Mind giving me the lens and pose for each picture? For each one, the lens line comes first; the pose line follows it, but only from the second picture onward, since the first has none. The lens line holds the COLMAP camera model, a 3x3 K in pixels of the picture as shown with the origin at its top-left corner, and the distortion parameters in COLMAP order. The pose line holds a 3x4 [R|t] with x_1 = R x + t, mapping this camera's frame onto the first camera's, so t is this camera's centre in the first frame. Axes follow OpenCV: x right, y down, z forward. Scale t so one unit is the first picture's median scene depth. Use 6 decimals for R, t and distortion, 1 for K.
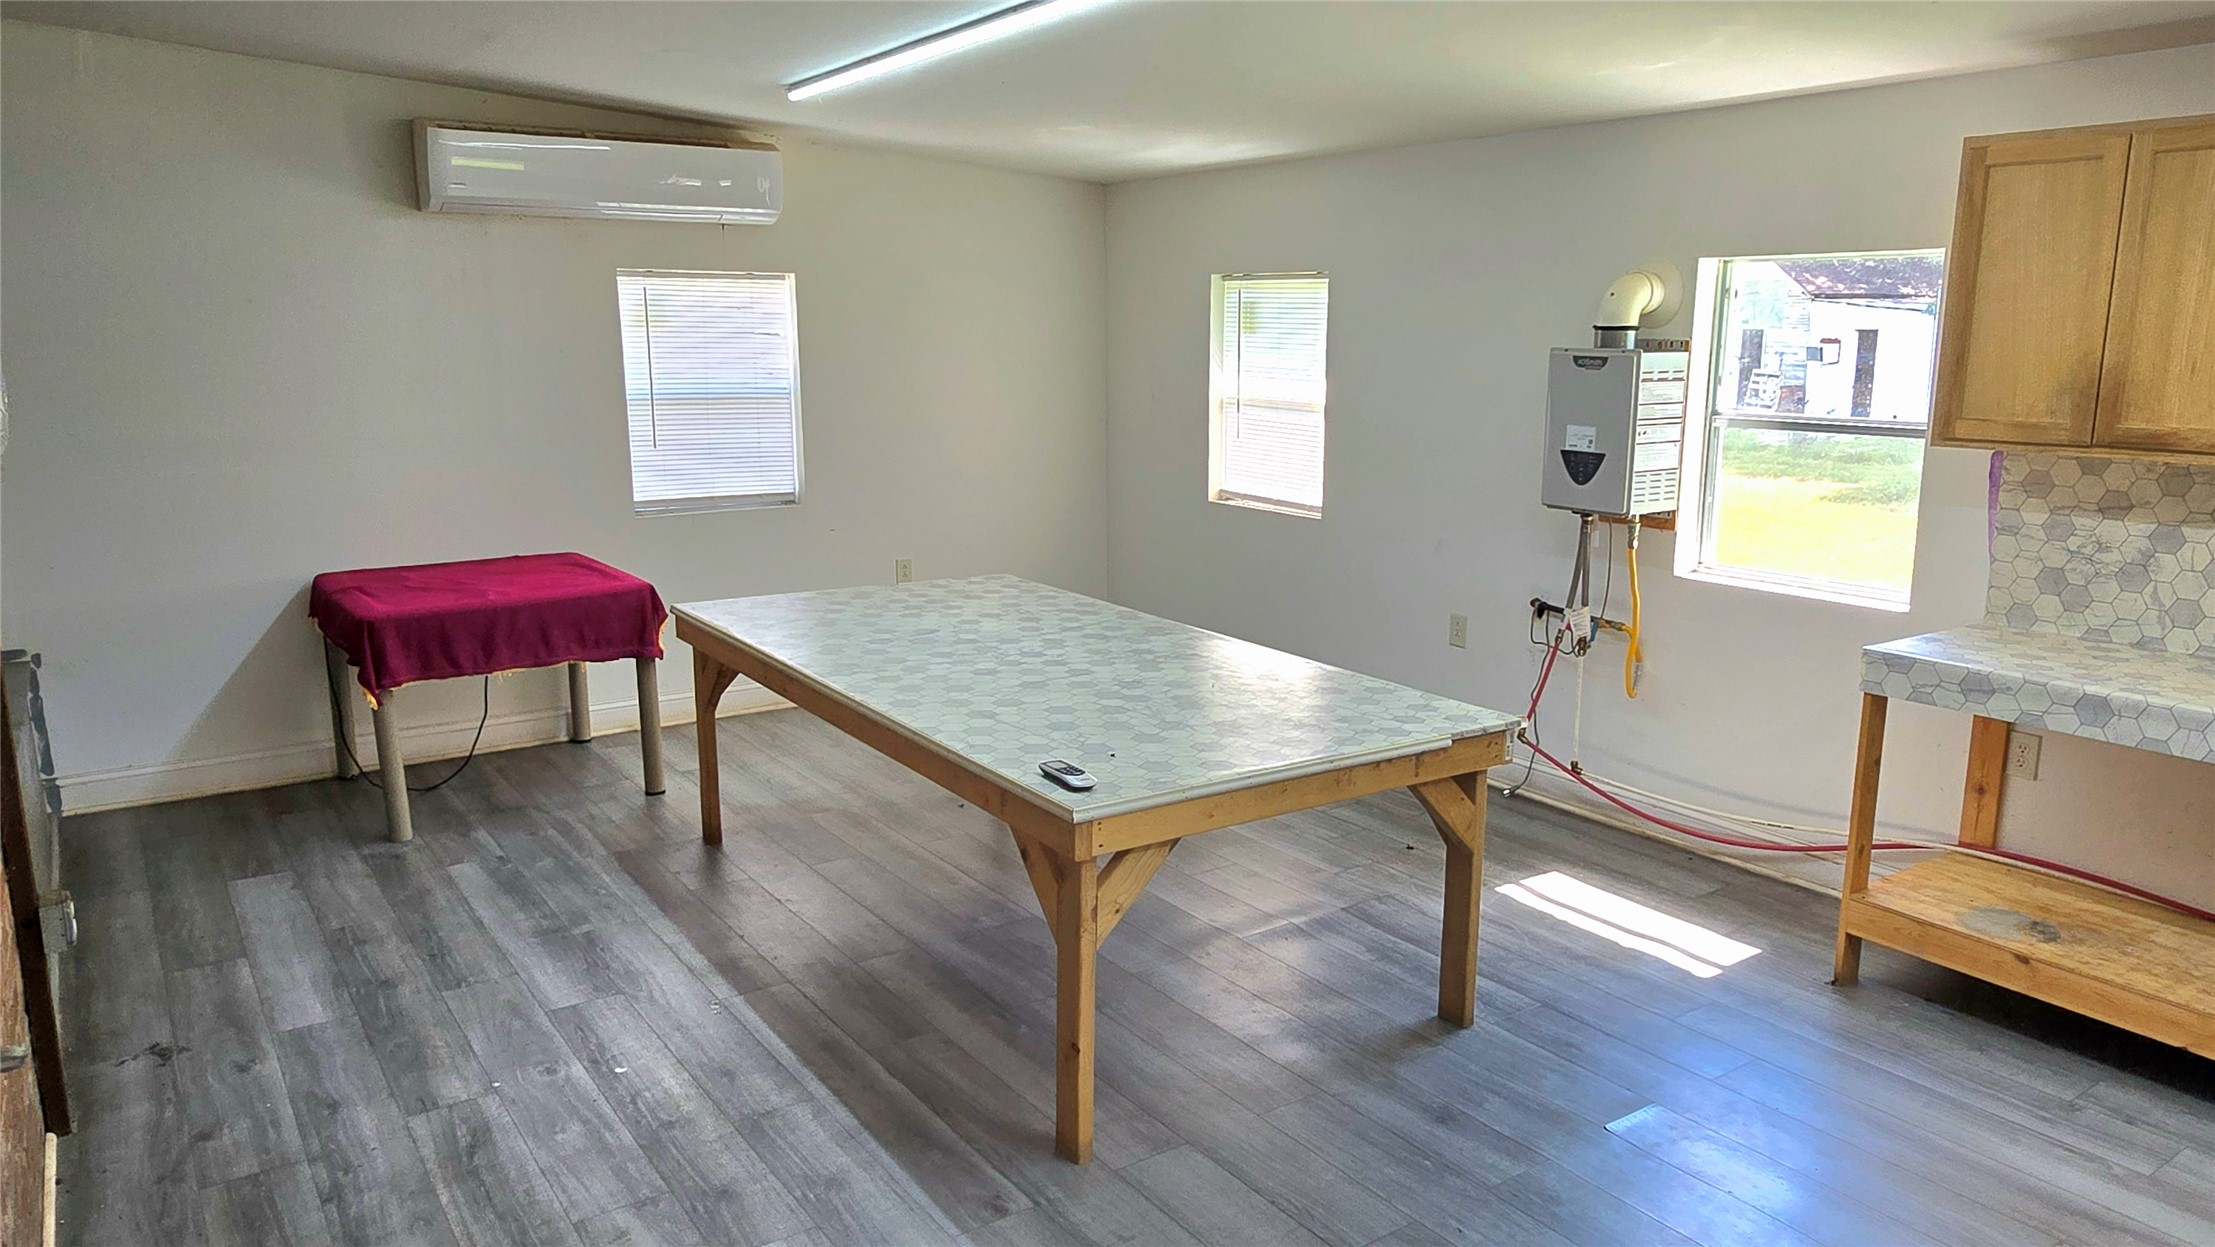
lens RADIAL K [[1483.7, 0, 1111.0], [0, 1483.7, 615.1], [0, 0, 1]] dist [0.001316, -0.004788]
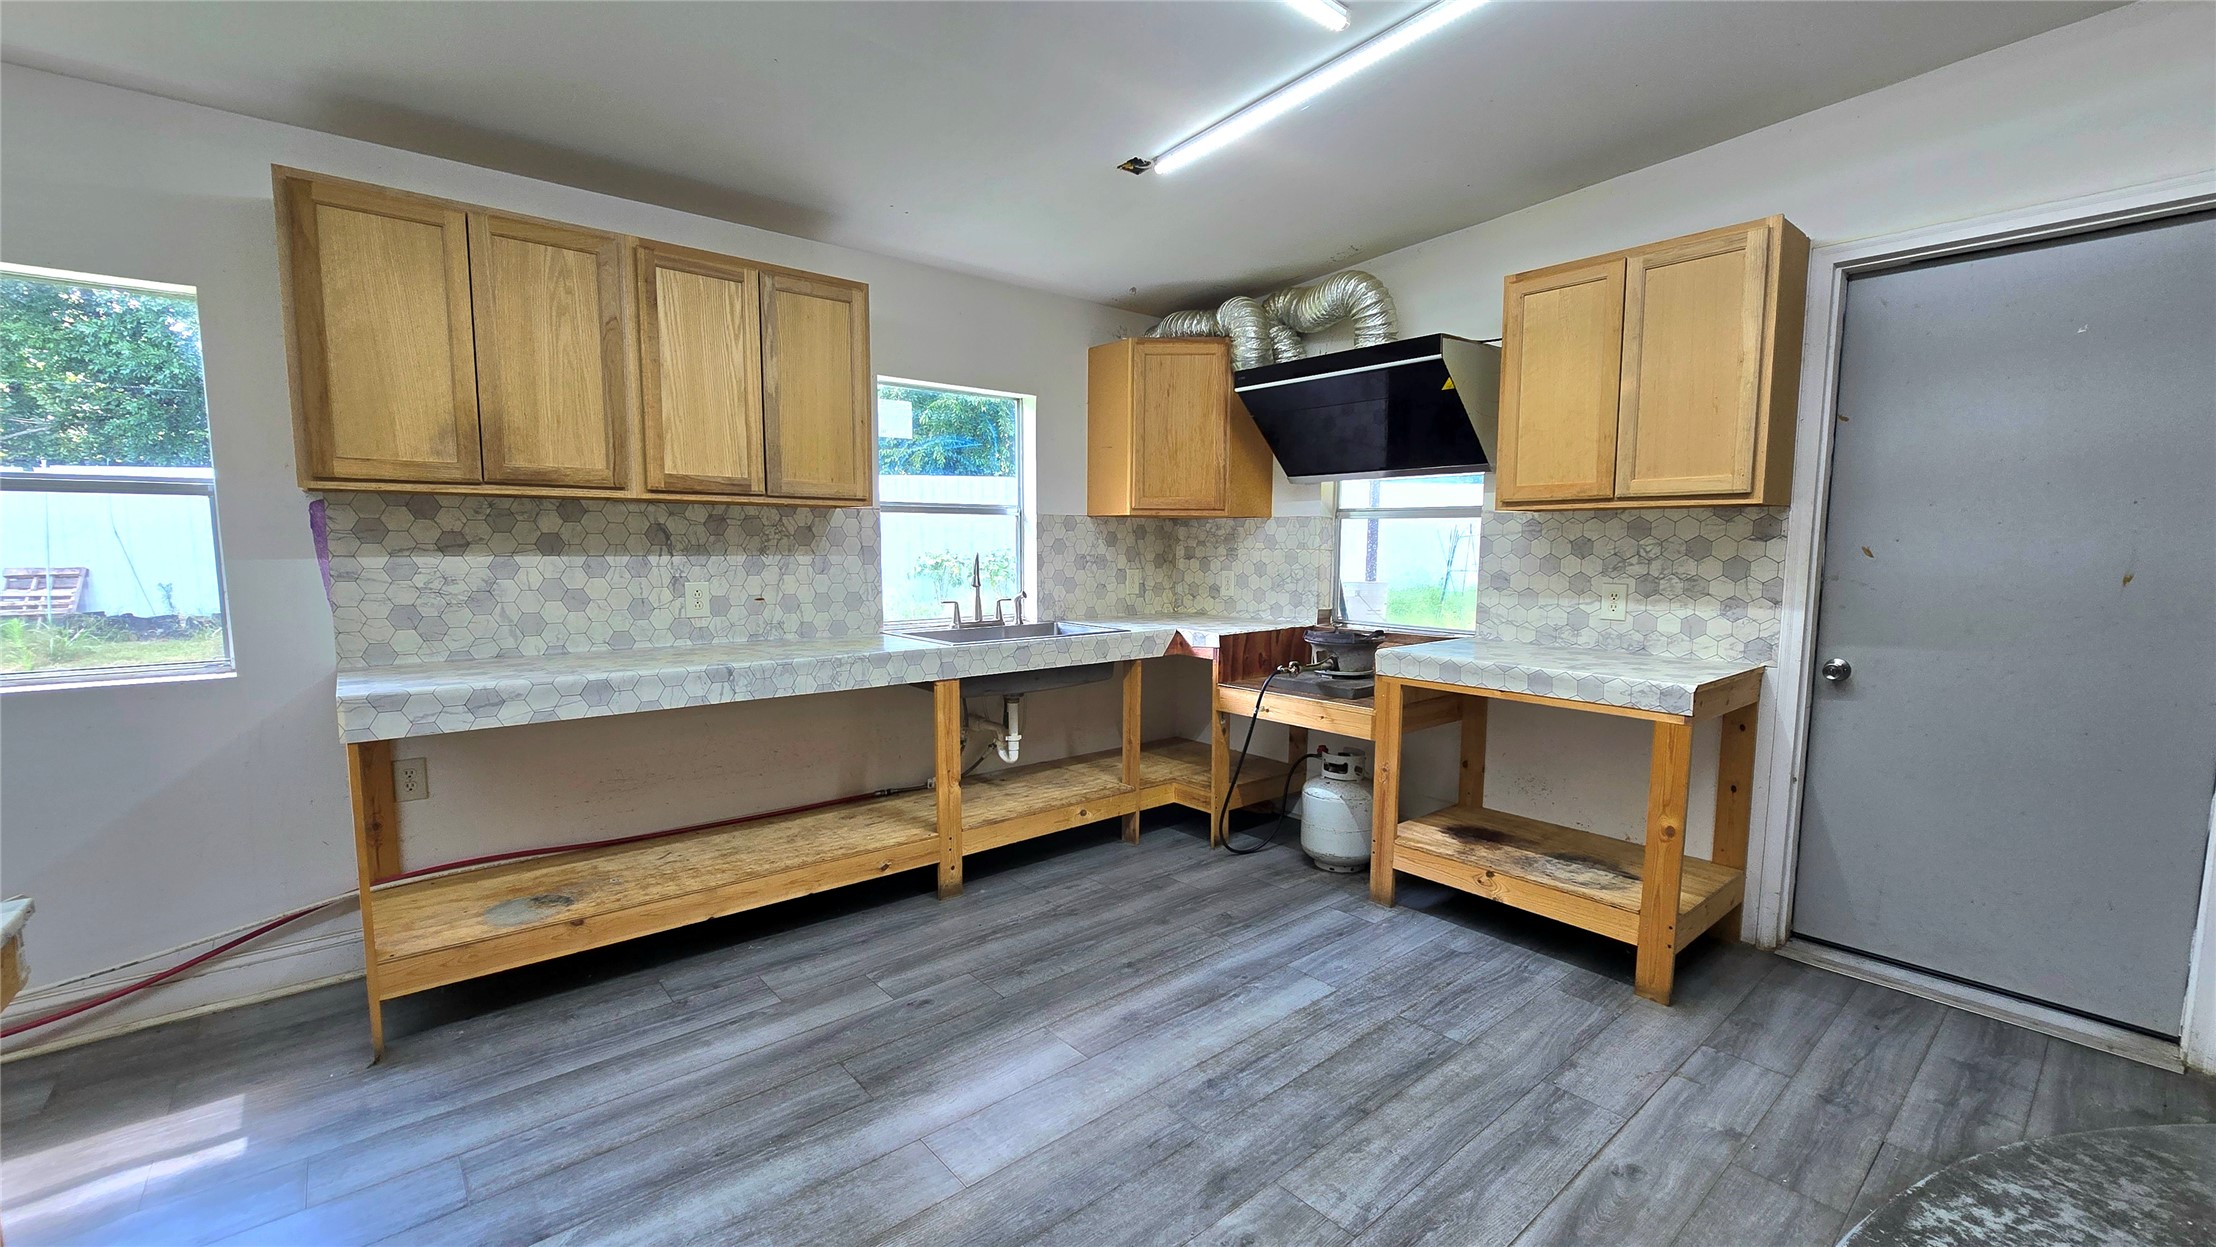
lens RADIAL K [[905.2, 0, 1120.7], [0, 905.2, 634.8], [0, 0, 1]] dist [-0.003643, 0.001200]
pose [[-0.106885, -0.105298, 0.988680, -0.091652], [0.184743, 0.974957, 0.123808, 0.005051], [-0.976957, 0.195885, -0.084756, 0.557297]]
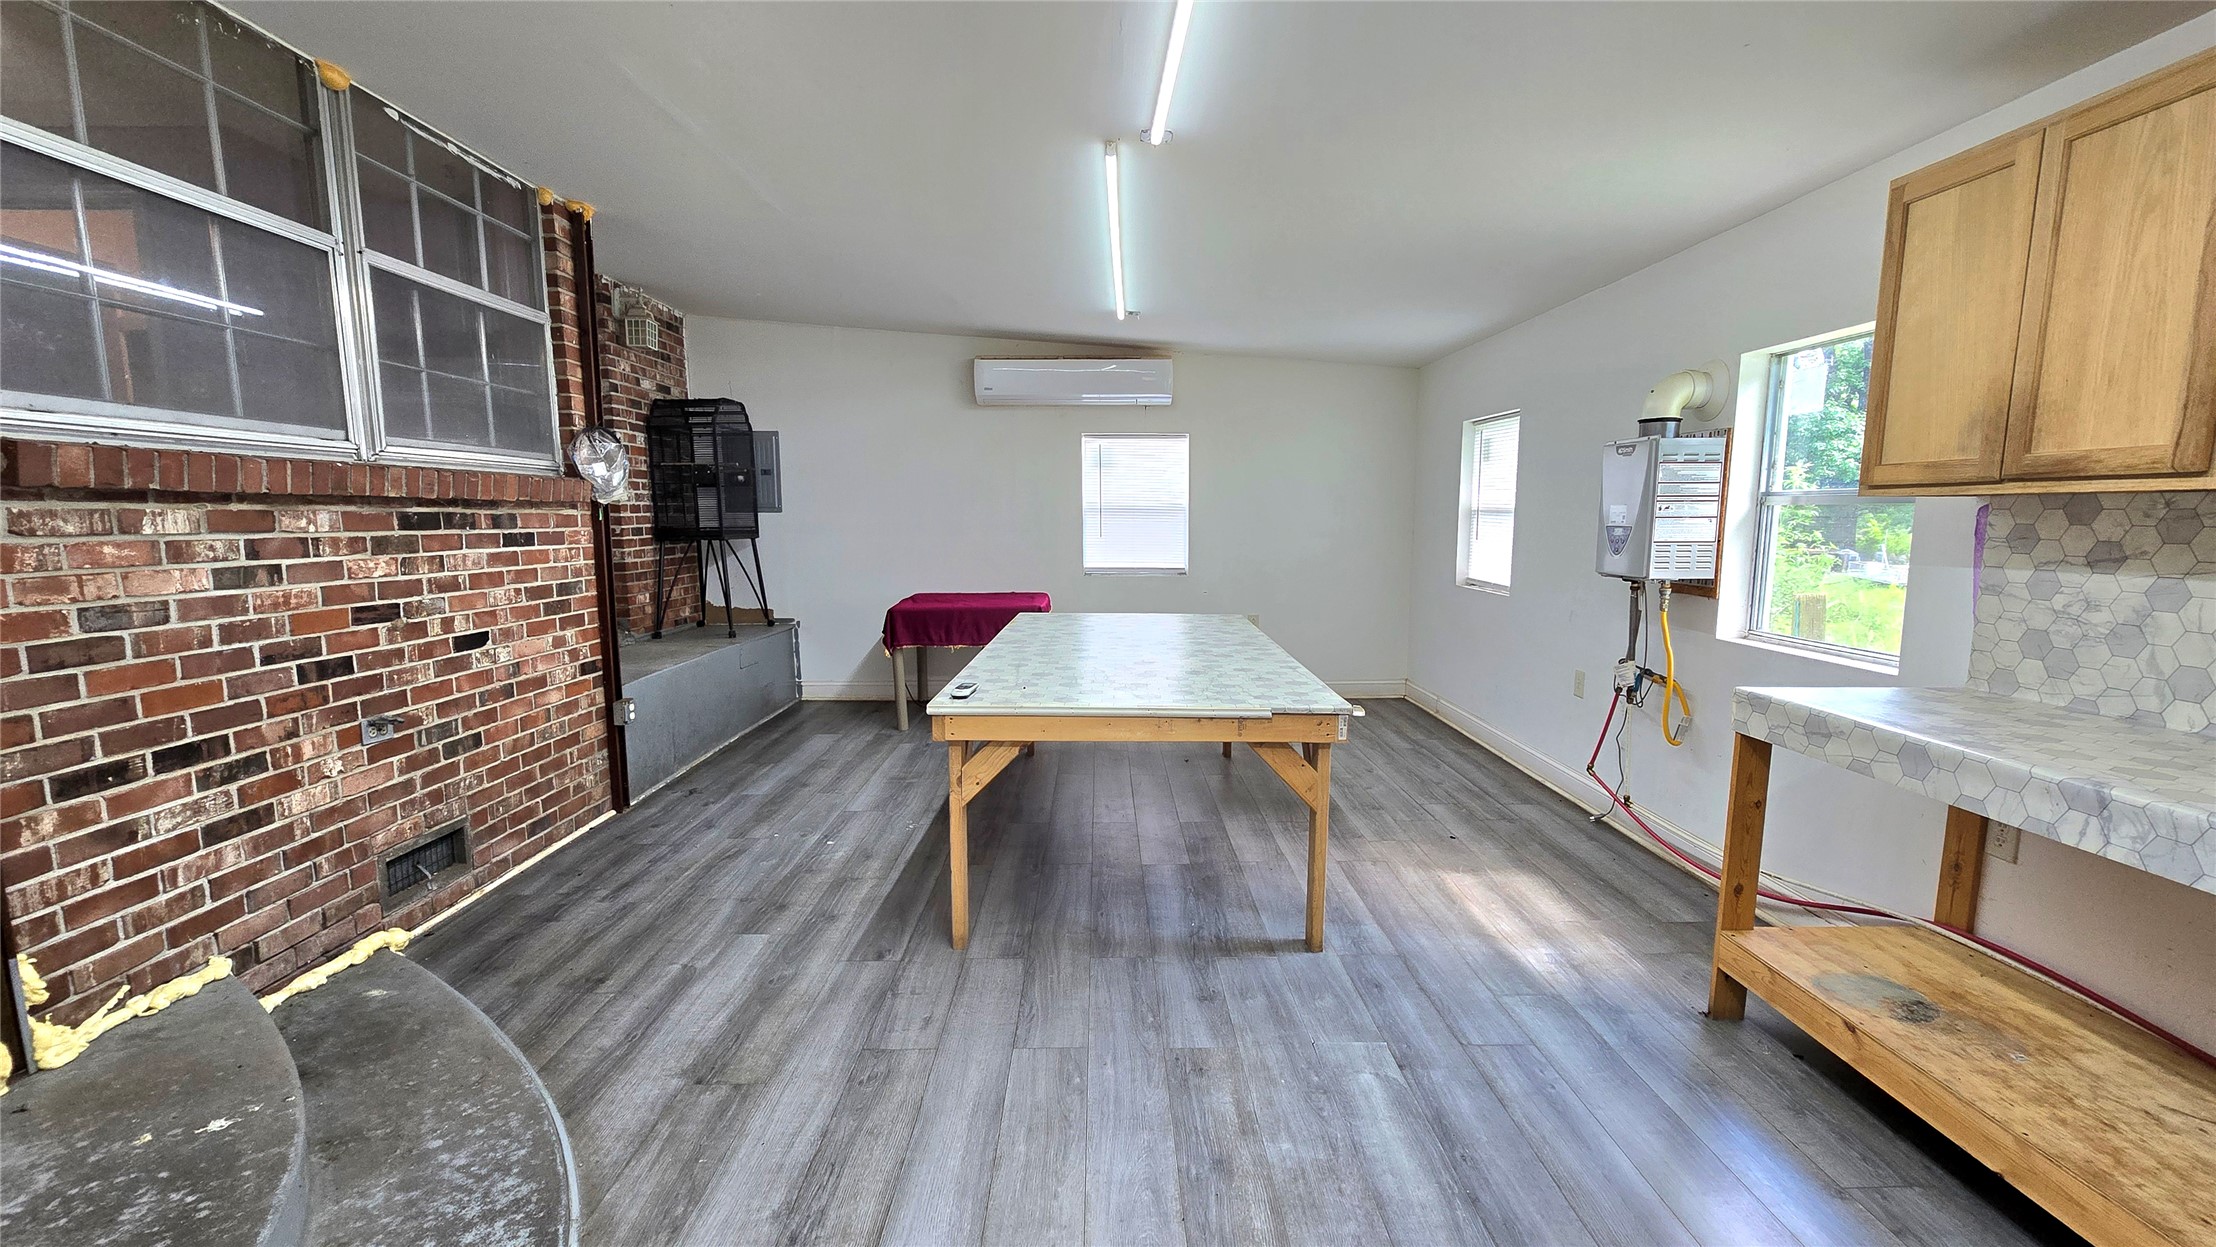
lens RADIAL K [[905.2, 0, 1110.6], [0, 905.2, 629.5], [0, 0, 1]] dist [-0.003643, 0.001200]
pose [[0.828968, 0.068581, -0.555075, 0.486513], [-0.105459, 0.993818, -0.034707, 0.048796], [0.549263, 0.087309, 0.831076, 0.234903]]
